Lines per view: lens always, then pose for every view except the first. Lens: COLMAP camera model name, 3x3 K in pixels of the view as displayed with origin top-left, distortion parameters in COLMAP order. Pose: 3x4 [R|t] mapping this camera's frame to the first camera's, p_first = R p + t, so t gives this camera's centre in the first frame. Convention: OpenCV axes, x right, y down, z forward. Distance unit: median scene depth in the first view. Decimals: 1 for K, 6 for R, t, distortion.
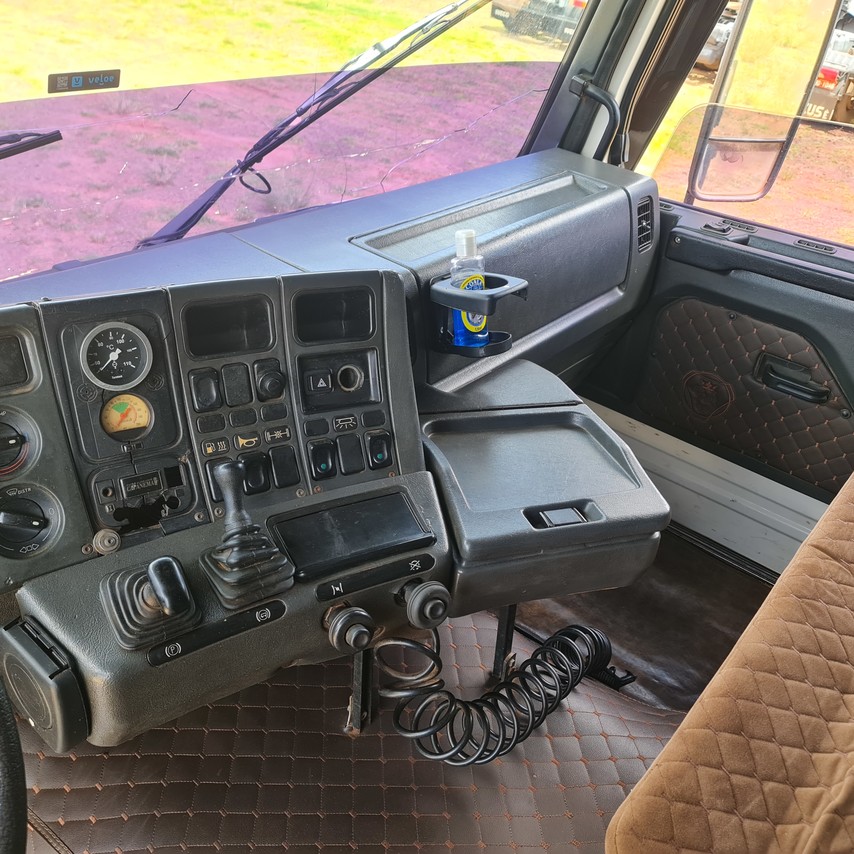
lens RADIAL K [[846.5, 0, 427.0], [0, 846.5, 427.0], [0, 0, 1]] dist [0.050187, -0.014083]
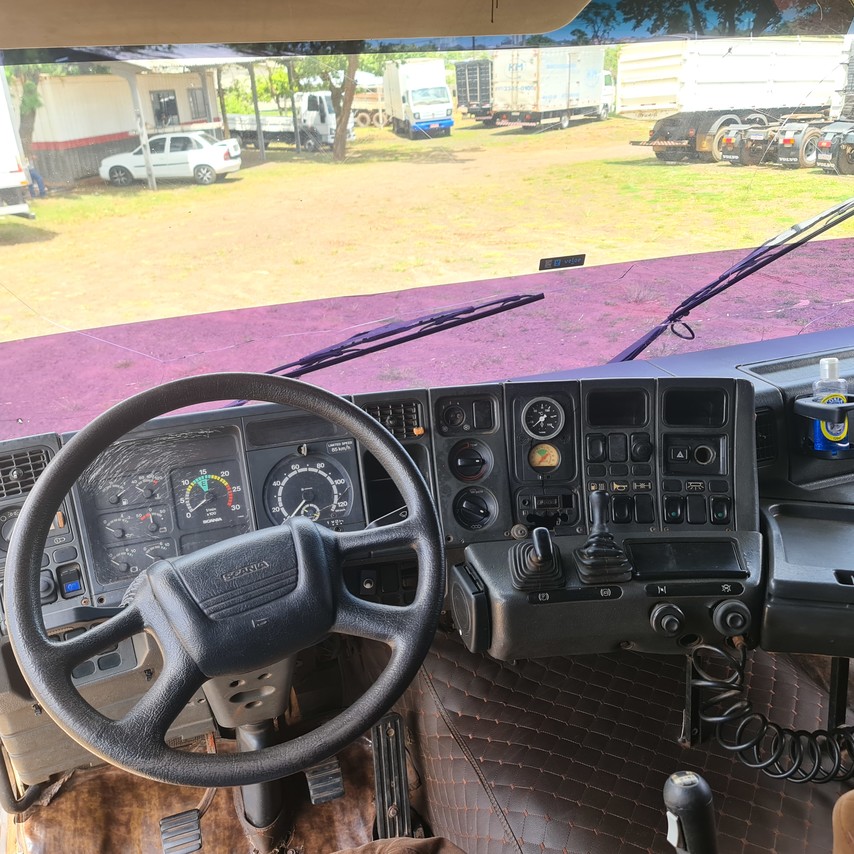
lens RADIAL K [[826.3, 0, 427.0], [0, 826.3, 427.0], [0, 0, 1]] dist [0.078883, -0.008073]
pose [[0.836669, 0.066064, -0.543710, 0.274741], [-0.175580, 0.972660, -0.152002, 0.189137], [0.518803, 0.222640, 0.825394, -0.362761]]
